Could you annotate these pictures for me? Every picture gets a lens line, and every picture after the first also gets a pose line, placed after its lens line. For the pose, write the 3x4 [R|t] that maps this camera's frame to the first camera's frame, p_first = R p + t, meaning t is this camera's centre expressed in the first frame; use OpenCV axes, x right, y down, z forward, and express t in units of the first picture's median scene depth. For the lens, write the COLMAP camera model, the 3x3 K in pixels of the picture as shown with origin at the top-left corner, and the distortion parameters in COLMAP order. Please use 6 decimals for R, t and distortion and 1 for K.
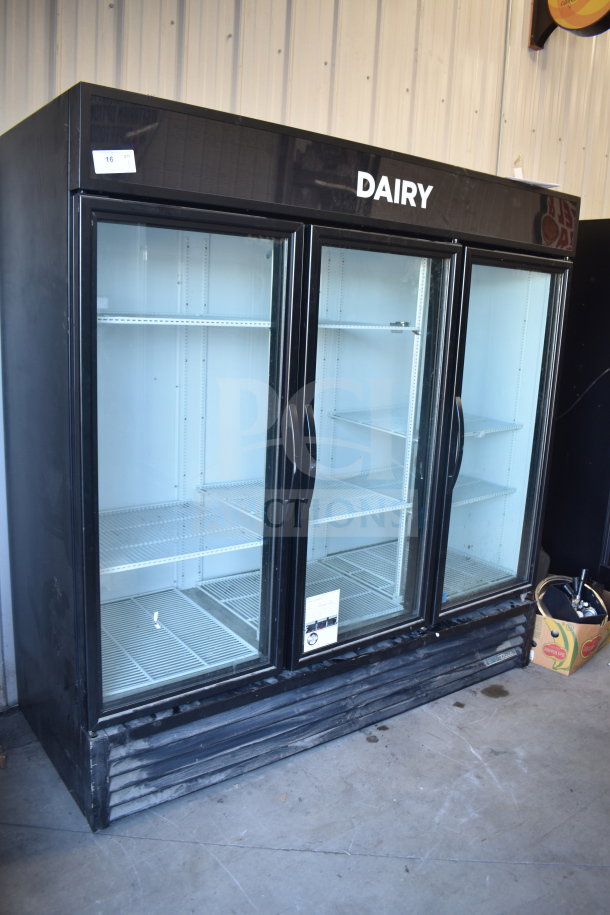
lens RADIAL K [[723.1, 0, 303.5], [0, 723.1, 450.9], [0, 0, 1]] dist [-0.051661, 0.002086]
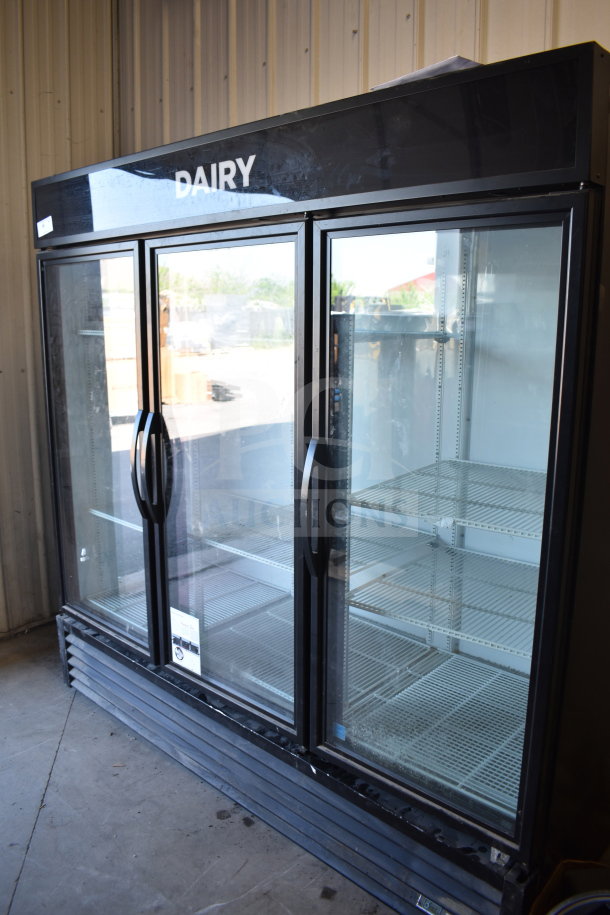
lens RADIAL K [[723.1, 0, 303.6], [0, 723.1, 461.5], [0, 0, 1]] dist [-0.051661, 0.002086]
pose [[0.176435, 0.148526, -0.973042, 0.996618], [-0.191492, 0.974842, 0.114079, -0.145585], [0.965506, 0.166203, 0.200437, 0.956092]]
